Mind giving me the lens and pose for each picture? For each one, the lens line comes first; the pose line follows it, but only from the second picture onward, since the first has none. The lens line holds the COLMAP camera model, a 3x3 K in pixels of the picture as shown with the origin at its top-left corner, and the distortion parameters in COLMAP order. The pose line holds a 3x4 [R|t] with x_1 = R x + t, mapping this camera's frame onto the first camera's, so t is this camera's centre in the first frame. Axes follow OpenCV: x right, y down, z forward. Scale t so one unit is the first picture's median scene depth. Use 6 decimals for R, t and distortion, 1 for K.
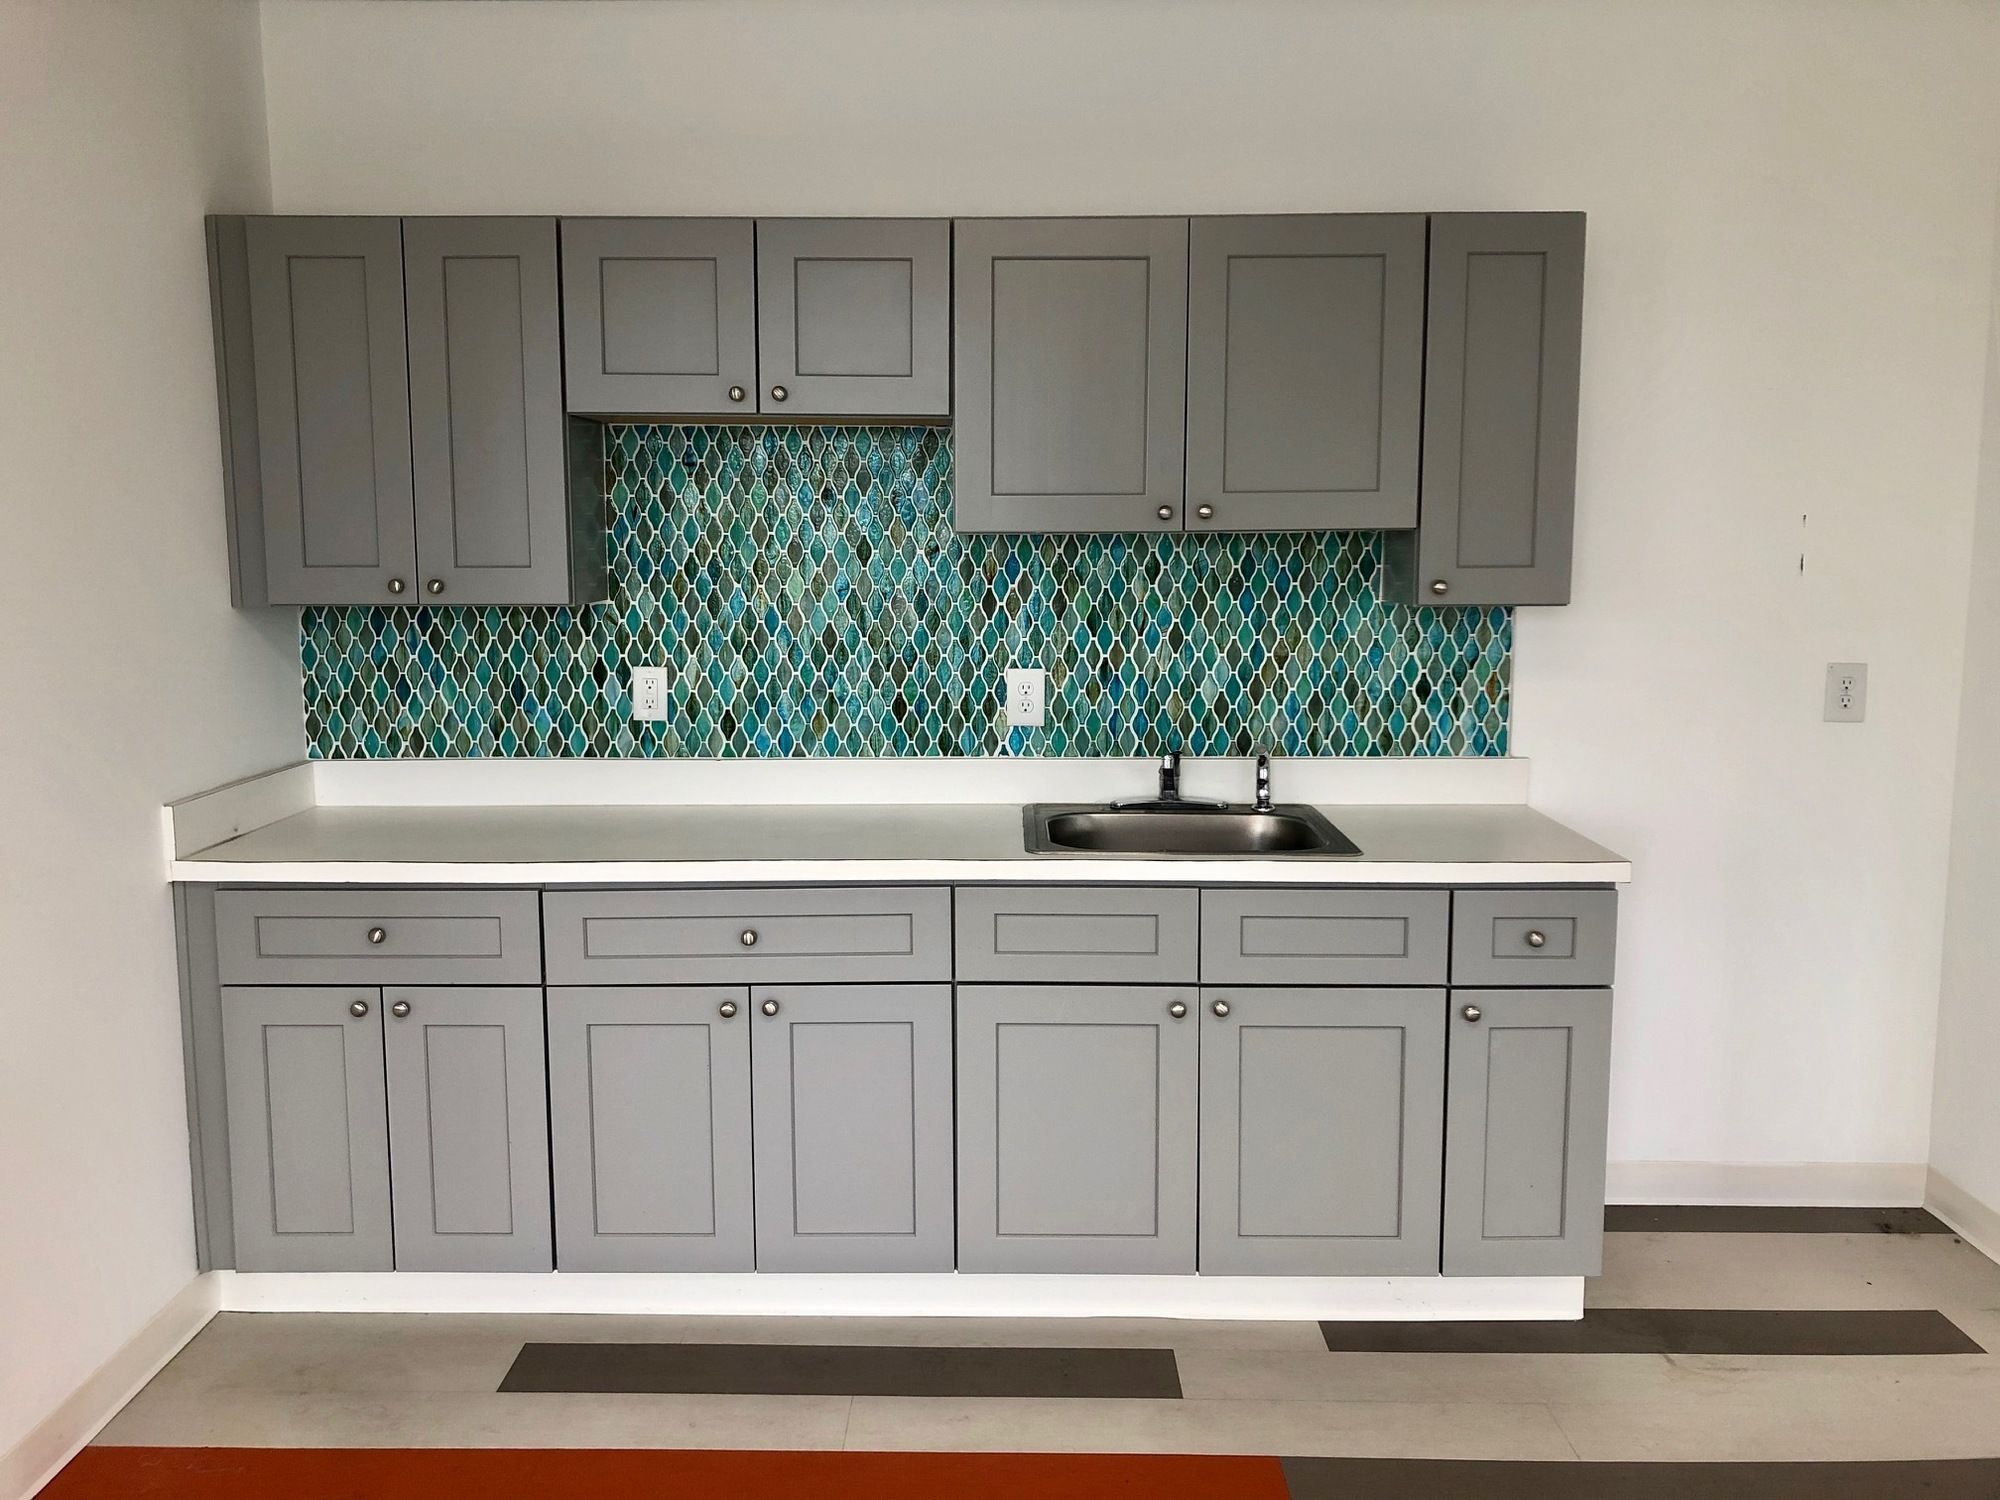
lens RADIAL K [[1644.2, 0, 1006.3], [0, 1644.2, 734.3], [0, 0, 1]] dist [0.028099, -0.004122]
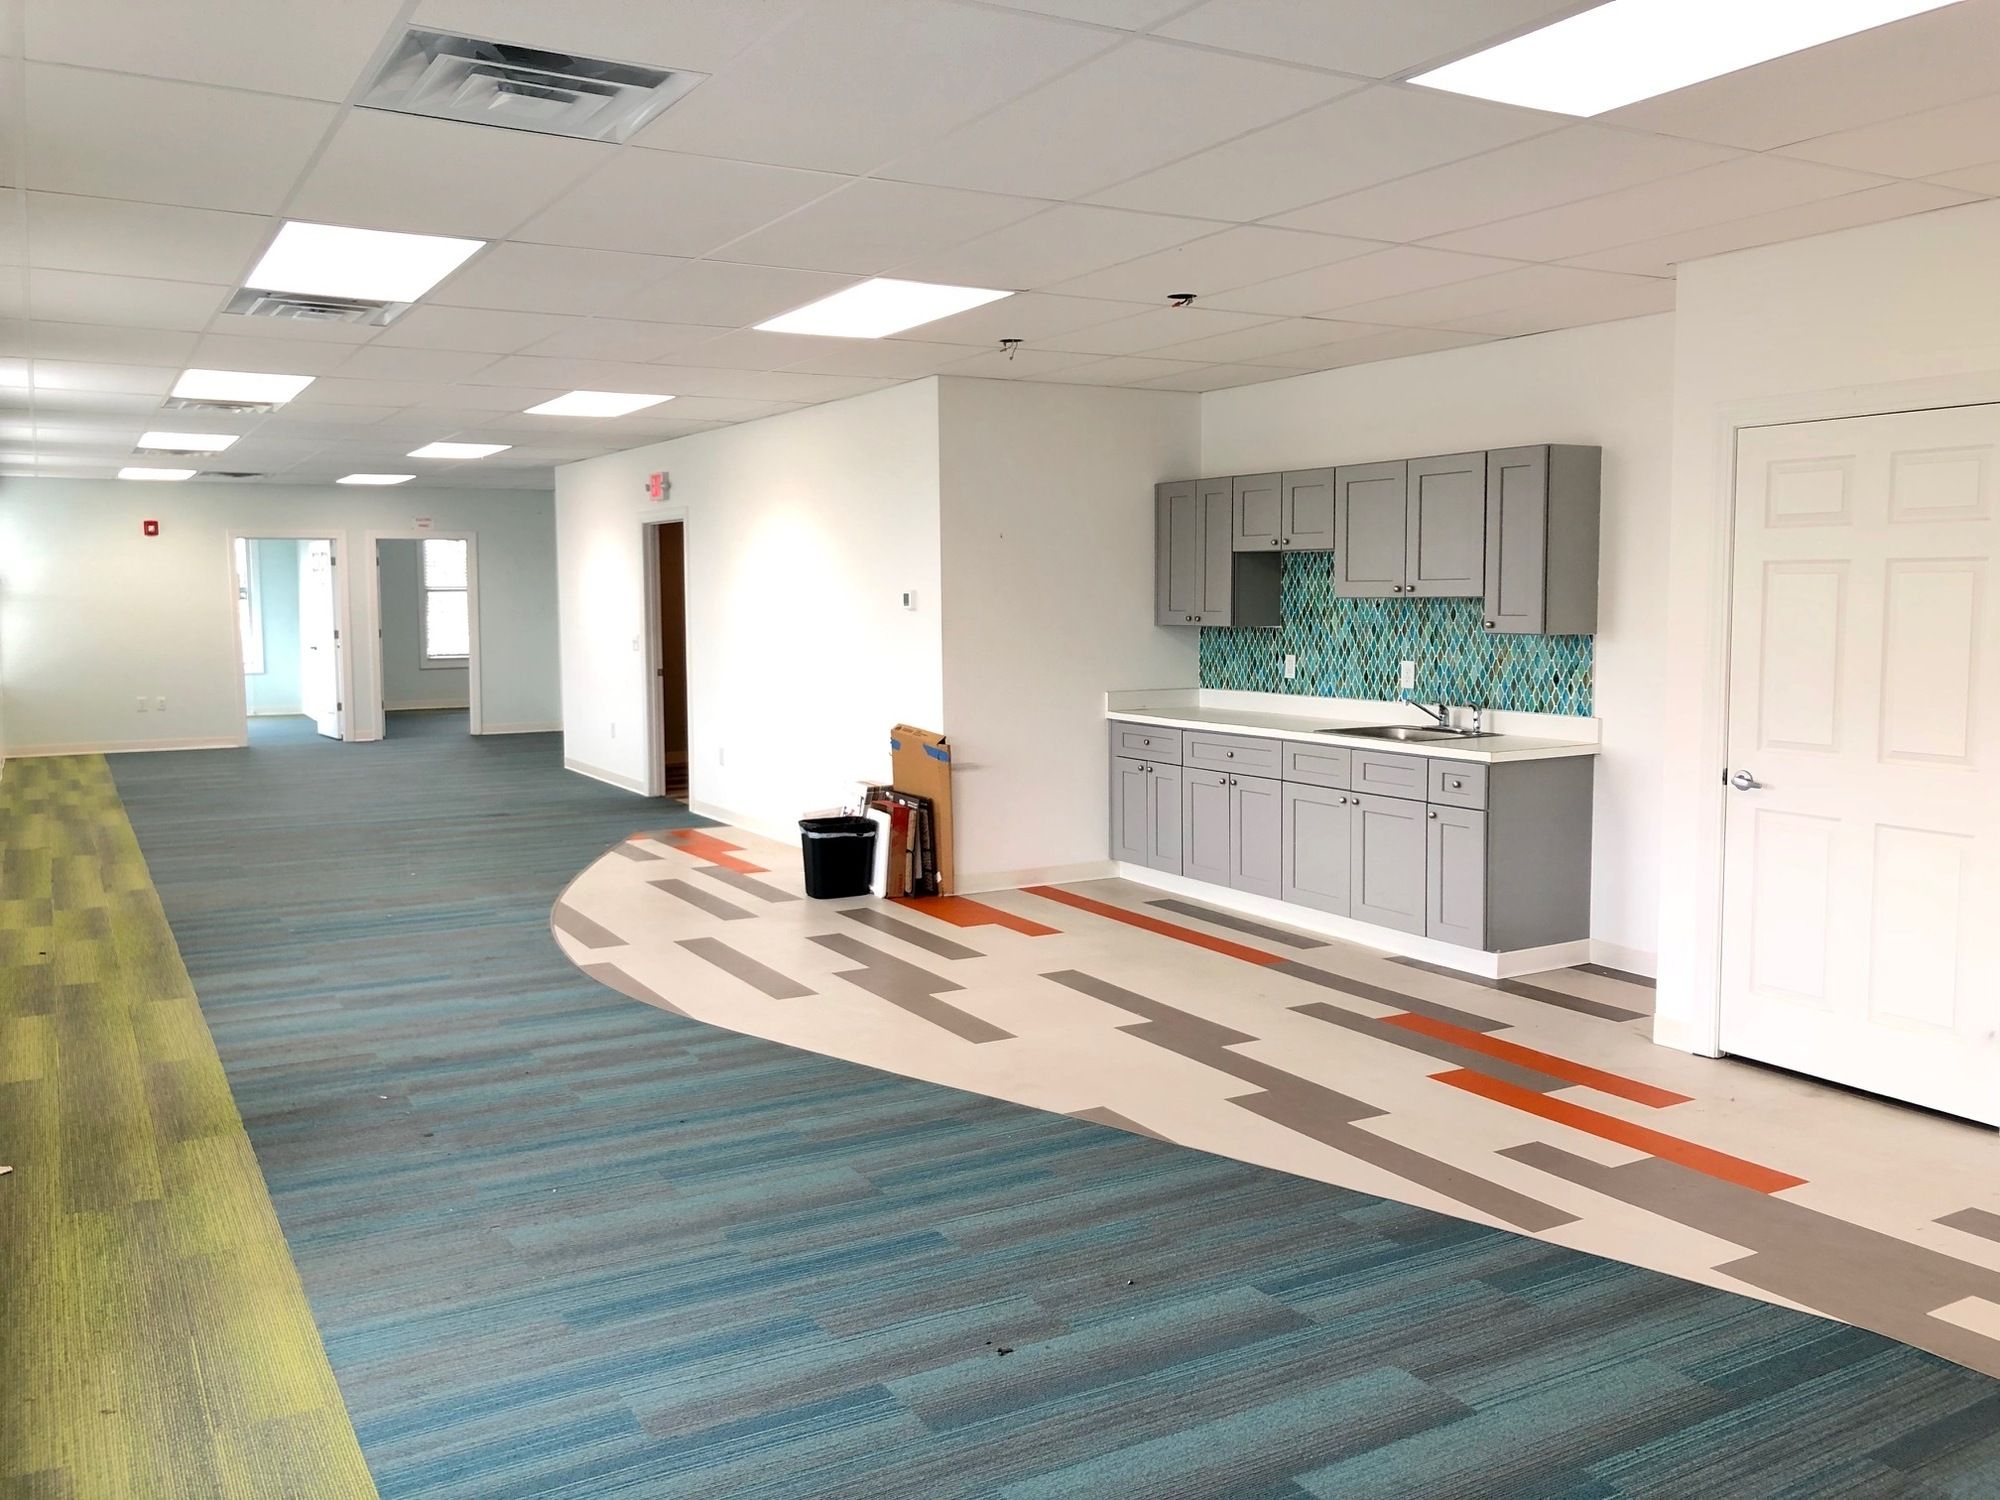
lens RADIAL K [[1644.2, 0, 996.7], [0, 1644.2, 751.3], [0, 0, 1]] dist [0.028099, -0.004122]
pose [[0.507773, 0.081835, -0.857595, 1.578901], [-0.100474, 0.994310, 0.035391, 0.054086], [0.855612, 0.068195, 0.513106, -0.540523]]
